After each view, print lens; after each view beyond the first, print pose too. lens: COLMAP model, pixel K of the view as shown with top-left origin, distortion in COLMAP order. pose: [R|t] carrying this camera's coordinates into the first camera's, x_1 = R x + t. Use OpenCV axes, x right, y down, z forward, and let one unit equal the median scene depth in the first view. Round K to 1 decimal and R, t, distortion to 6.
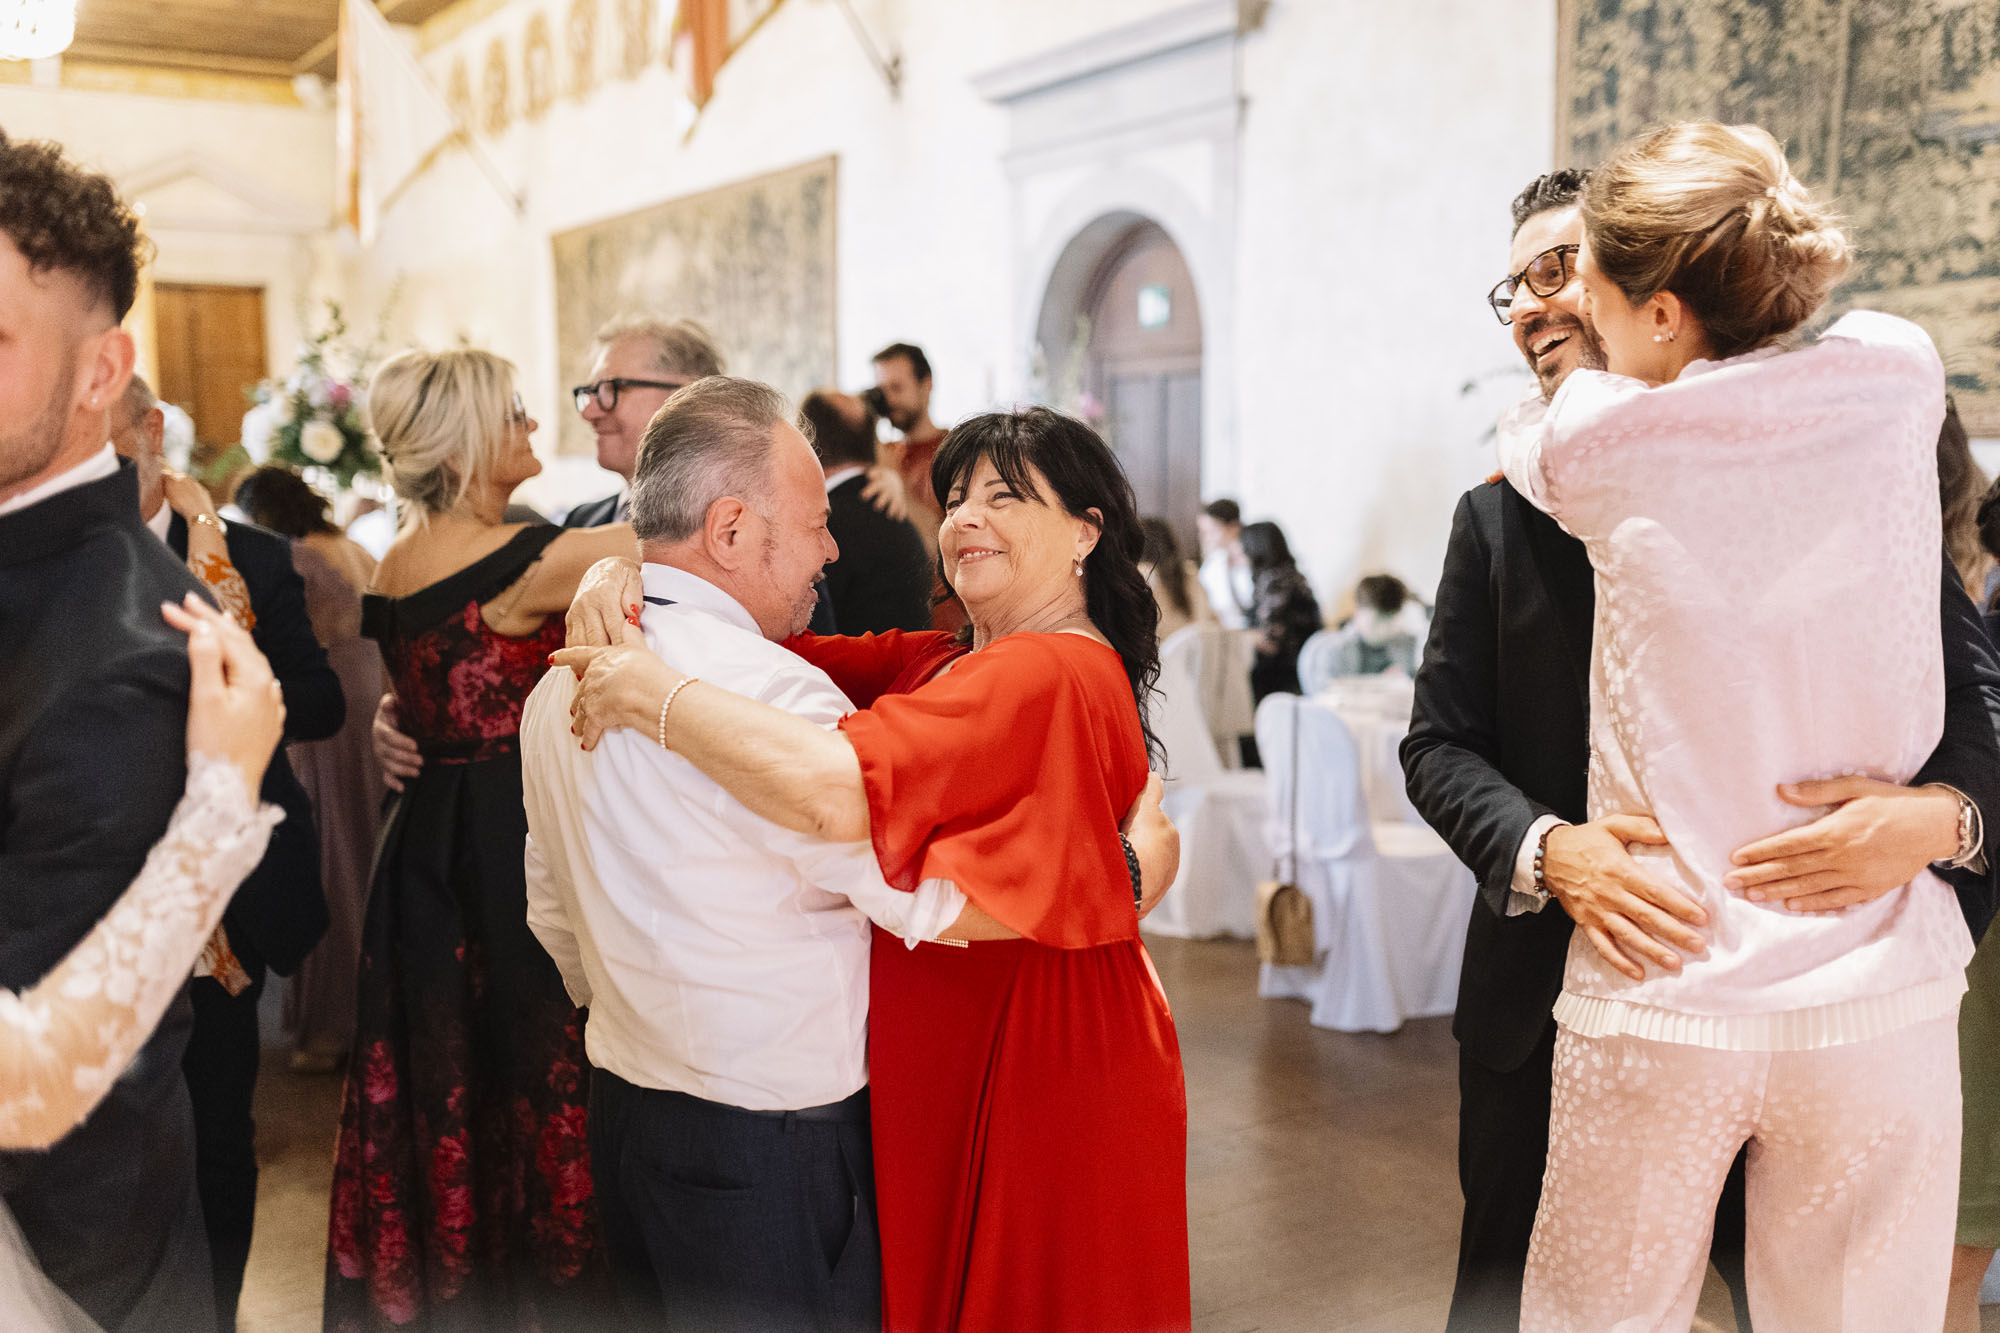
lens RADIAL K [[1927.4, 0, 1000.0], [0, 1927.4, 666.5], [0, 0, 1]] dist [0.015876, 0.003146]
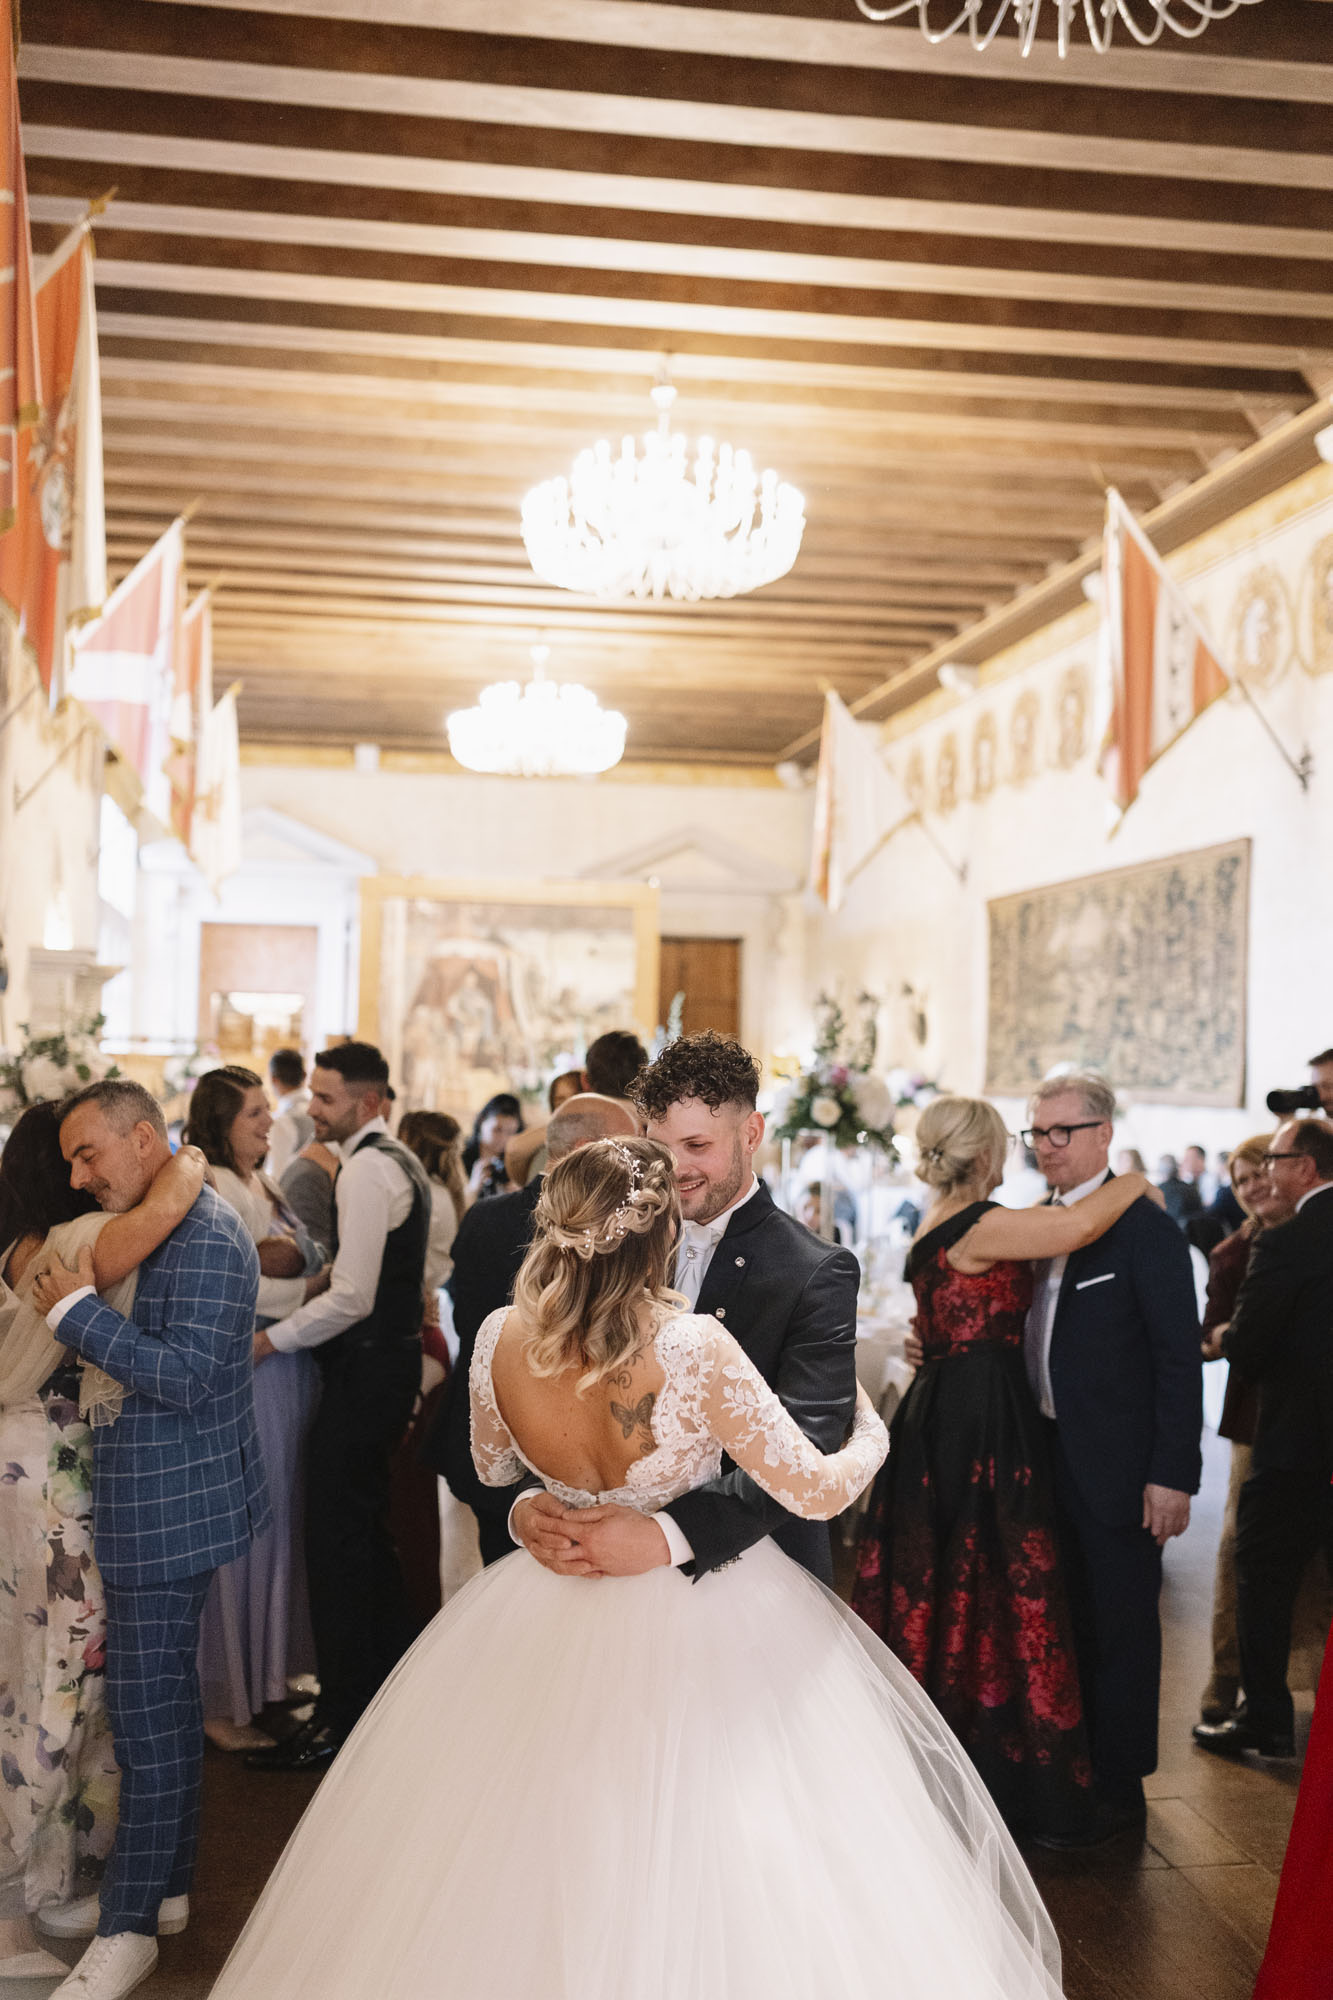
lens RADIAL K [[1927.4, 0, 666.5], [0, 1927.4, 1000.0], [0, 0, 1]] dist [0.015876, 0.003146]
pose [[0.926932, 0.012048, -0.375036, 0.018395], [-0.067214, 0.988650, -0.134366, -0.001846], [0.369160, 0.149756, 0.917221, -0.106048]]
